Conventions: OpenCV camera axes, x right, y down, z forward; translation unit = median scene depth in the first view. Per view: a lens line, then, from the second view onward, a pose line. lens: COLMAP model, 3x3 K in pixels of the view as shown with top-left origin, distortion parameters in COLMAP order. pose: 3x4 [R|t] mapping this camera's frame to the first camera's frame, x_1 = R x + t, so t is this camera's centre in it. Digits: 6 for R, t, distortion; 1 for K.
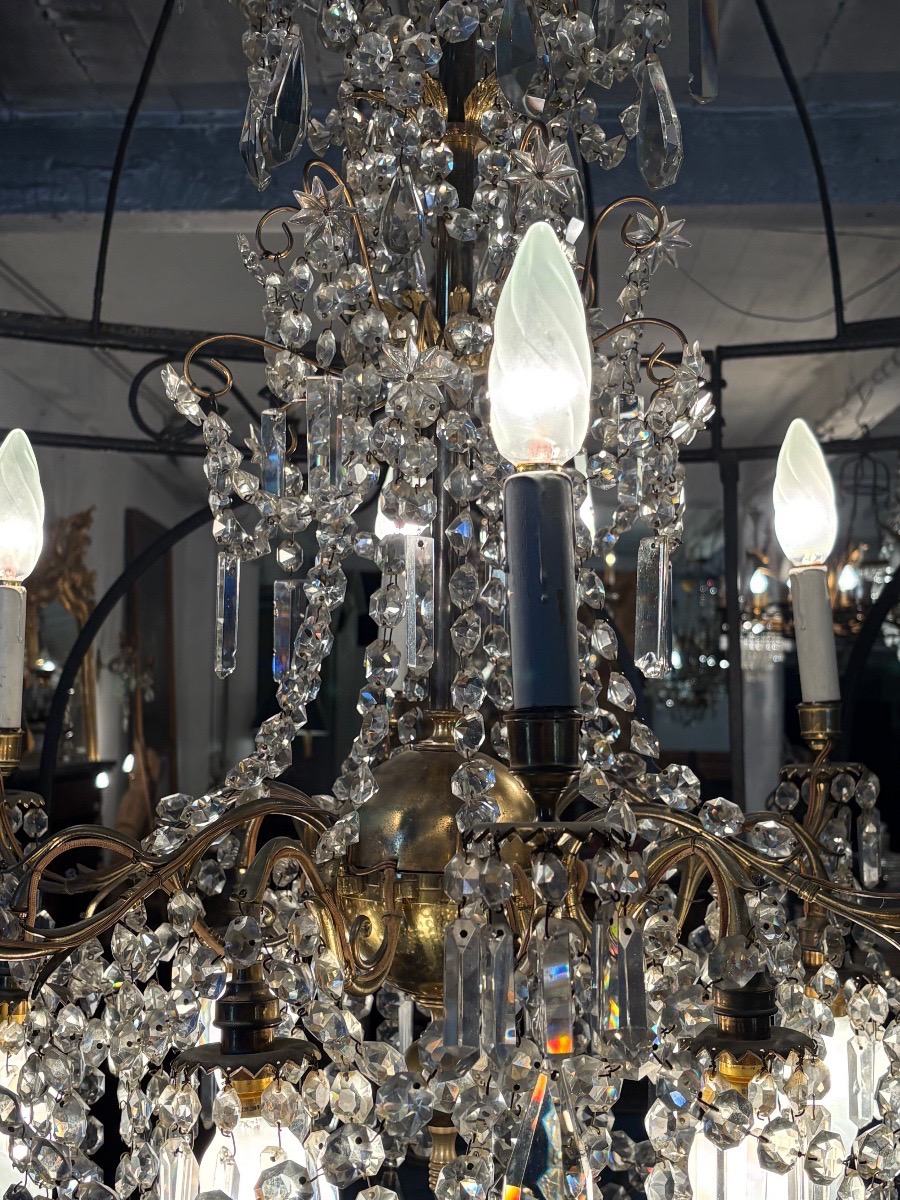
lens RADIAL K [[1648.6, 0, 468.7], [0, 1648.6, 602.8], [0, 0, 1]] dist [0.235450, -0.834939]
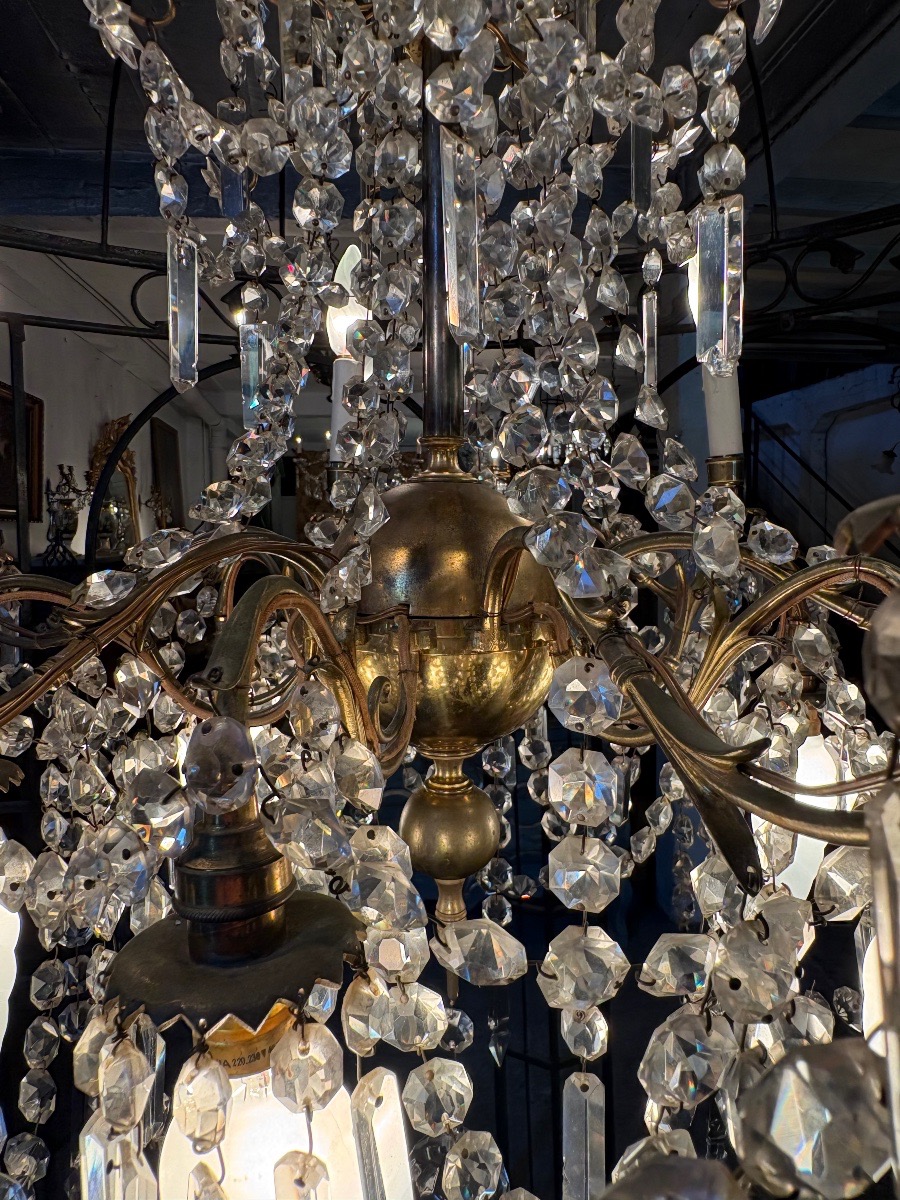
lens RADIAL K [[789.8, 0, 463.6], [0, 789.8, 569.3], [0, 0, 1]] dist [-0.001562, 0.000321]
pose [[0.986894, -0.030973, 0.158370, -0.076775], [0.012535, 0.993156, 0.116123, 0.089628], [-0.160883, -0.112616, 0.980528, 0.595170]]
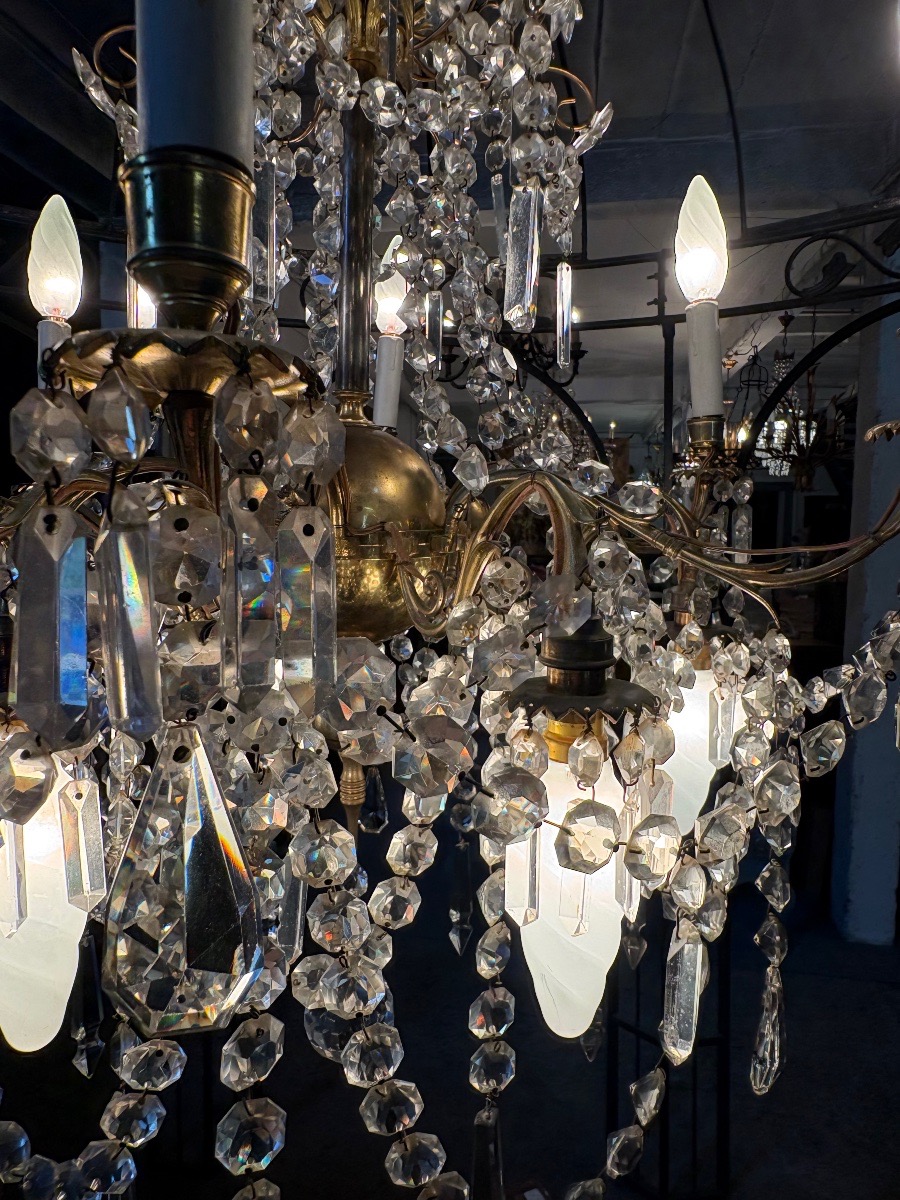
lens RADIAL K [[789.8, 0, 463.6], [0, 789.8, 569.3], [0, 0, 1]] dist [-0.001562, 0.000321]
pose [[0.993482, 0.015397, -0.112946, 0.127214], [-0.001067, 0.992048, 0.125855, 0.121073], [0.113985, -0.124915, 0.985598, 0.498654]]
